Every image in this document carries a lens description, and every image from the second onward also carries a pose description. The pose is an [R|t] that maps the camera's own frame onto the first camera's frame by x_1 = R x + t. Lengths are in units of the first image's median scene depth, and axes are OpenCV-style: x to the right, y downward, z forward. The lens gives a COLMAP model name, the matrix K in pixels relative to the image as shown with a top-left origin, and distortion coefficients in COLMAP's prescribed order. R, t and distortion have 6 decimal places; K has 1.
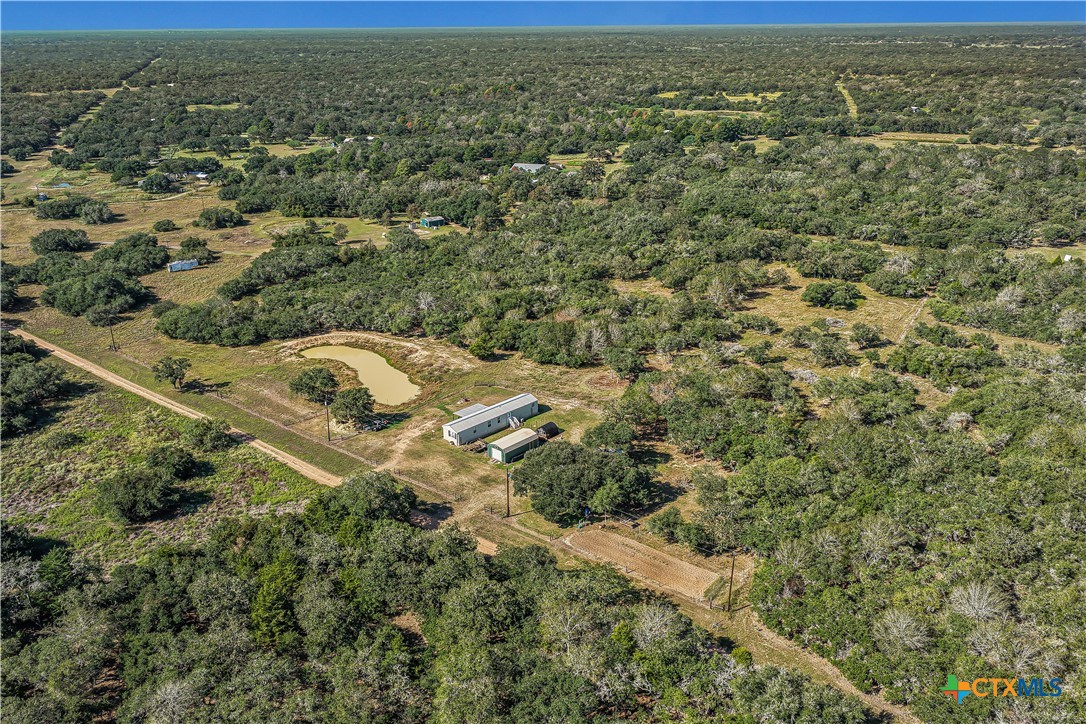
lens RADIAL K [[897.0, 0, 543.0], [0, 897.0, 362.0], [0, 0, 1]] dist [-0.014518, 0.038554]
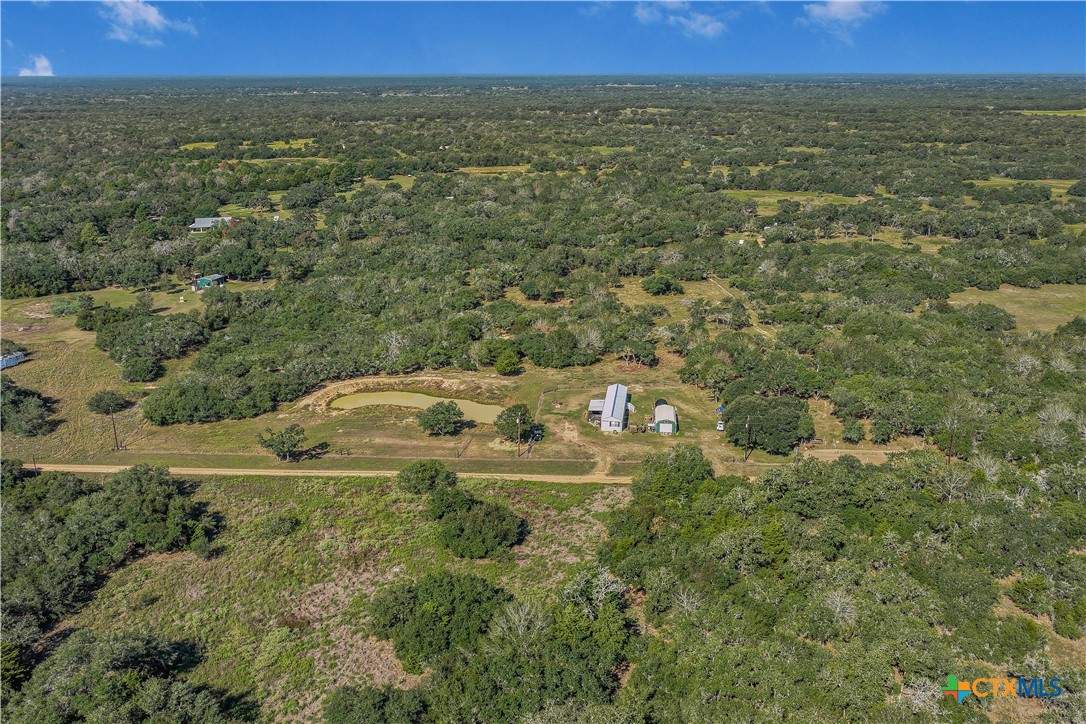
lens RADIAL K [[897.0, 0, 543.0], [0, 897.0, 362.0], [0, 0, 1]] dist [-0.014518, 0.038554]
pose [[0.808914, -0.178183, 0.560275, -0.595283], [0.206453, 0.978369, 0.013076, -0.022331], [-0.550486, 0.105093, 0.828203, 0.069937]]
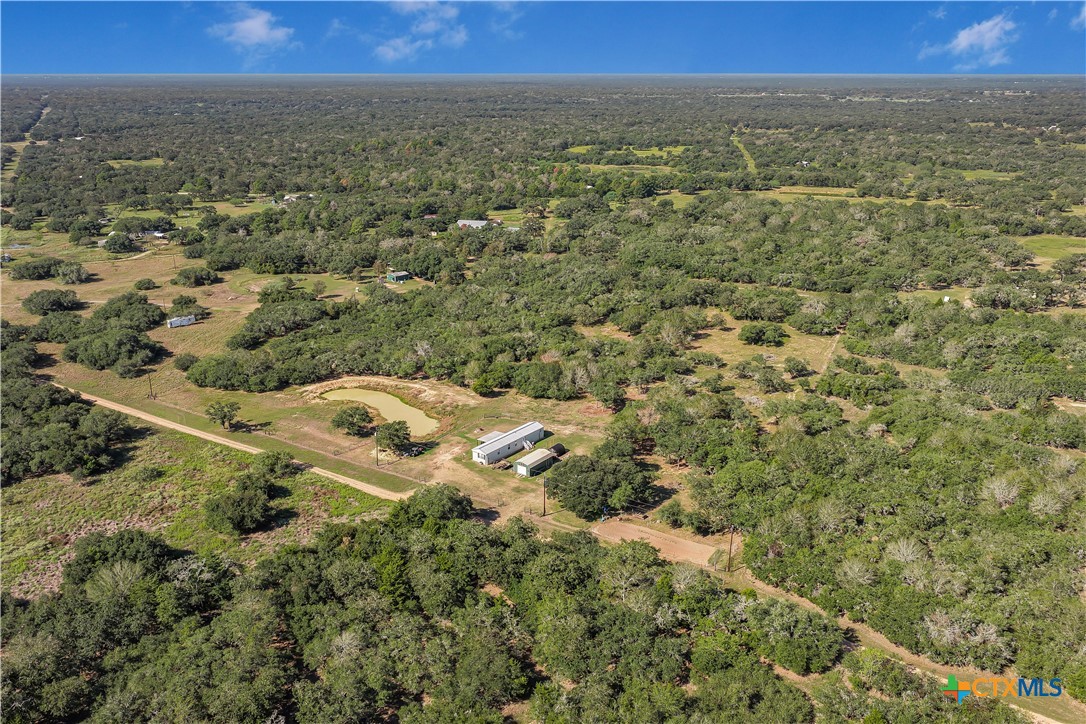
lens RADIAL K [[903.0, 0, 543.0], [0, 903.0, 362.0], [0, 0, 1]] dist [-0.009716, 0.012507]
pose [[0.993642, -0.027025, 0.109295, -0.110265], [0.032464, 0.998305, -0.048294, 0.011227], [-0.107805, 0.051535, 0.992835, -0.173422]]
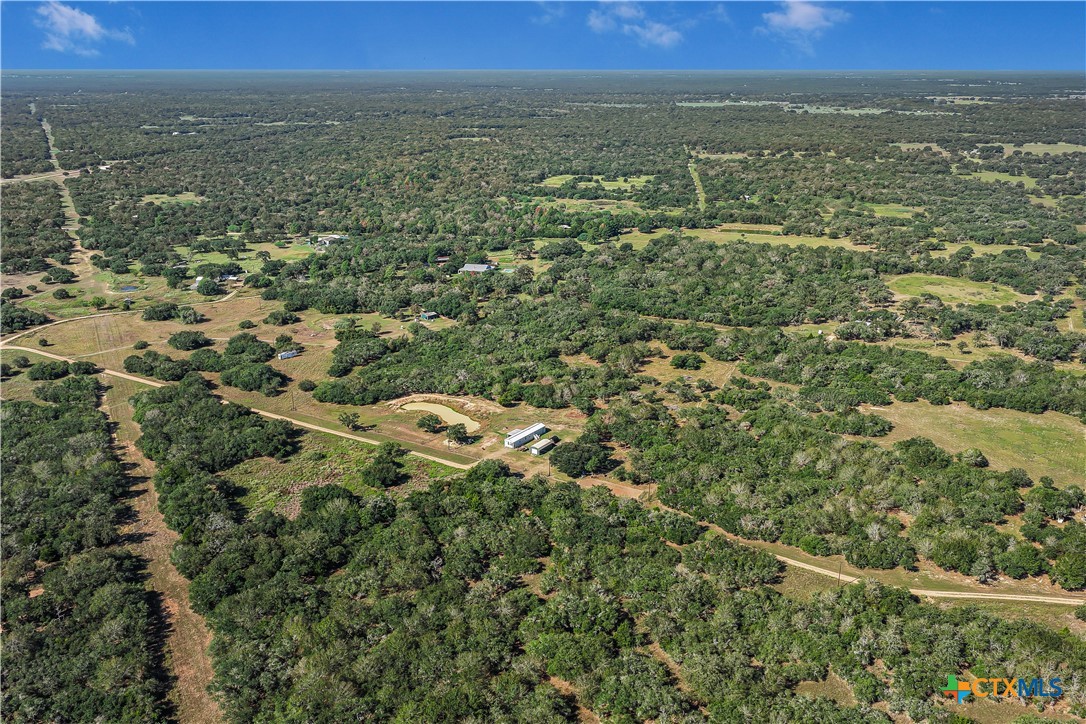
lens RADIAL K [[897.0, 0, 543.0], [0, 897.0, 362.0], [0, 0, 1]] dist [-0.014518, 0.038554]
pose [[0.989666, -0.036745, 0.138600, -0.227225], [0.042905, 0.998208, -0.041722, -0.013111], [-0.136819, 0.047238, 0.989469, -0.794061]]
